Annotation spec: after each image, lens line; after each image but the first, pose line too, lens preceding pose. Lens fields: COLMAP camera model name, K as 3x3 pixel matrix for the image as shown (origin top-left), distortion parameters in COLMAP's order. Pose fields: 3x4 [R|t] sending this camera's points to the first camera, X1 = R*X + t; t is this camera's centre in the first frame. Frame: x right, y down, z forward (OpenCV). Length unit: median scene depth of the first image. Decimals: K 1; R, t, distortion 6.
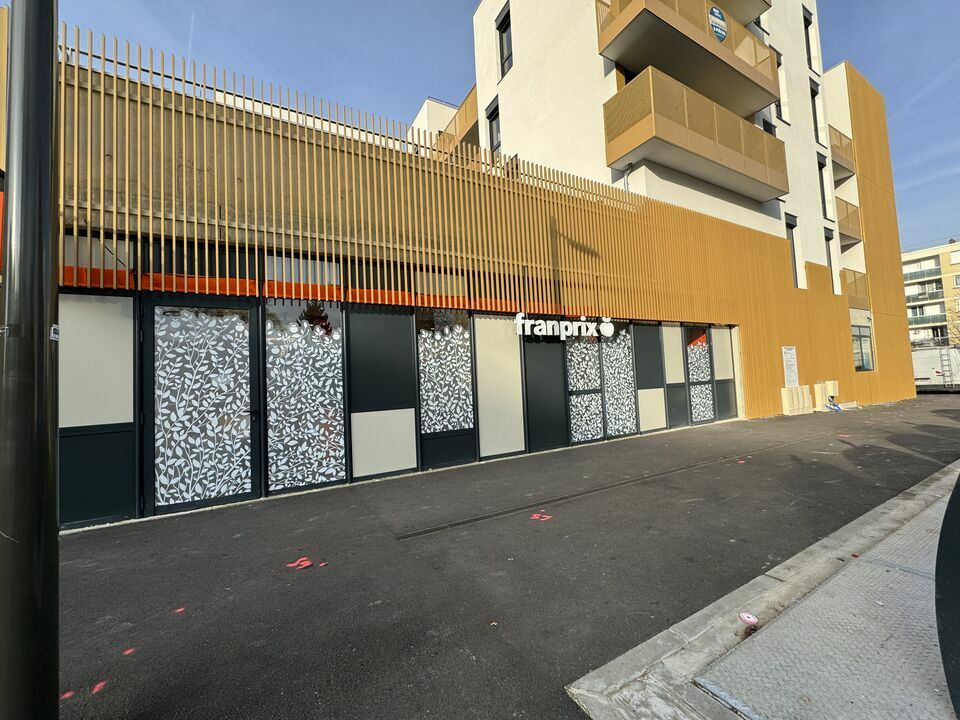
lens RADIAL K [[381.8, 0, 479.5], [0, 381.8, 360.5], [0, 0, 1]] dist [-0.003011, -0.000034]
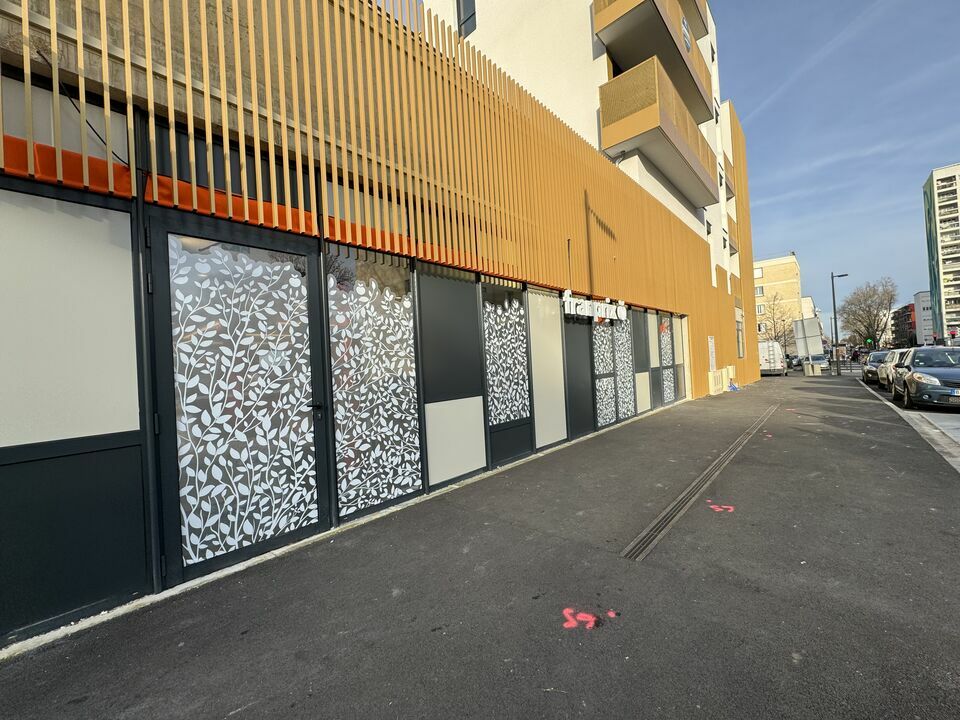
lens RADIAL K [[381.8, 0, 480.0], [0, 381.8, 360.0], [0, 0, 1]] dist [-0.003011, -0.000034]
pose [[0.952492, -0.000743, 0.304563, -0.512410], [-0.006558, 0.999715, 0.022949, 0.033256], [-0.304493, -0.023856, 0.952216, 0.252858]]
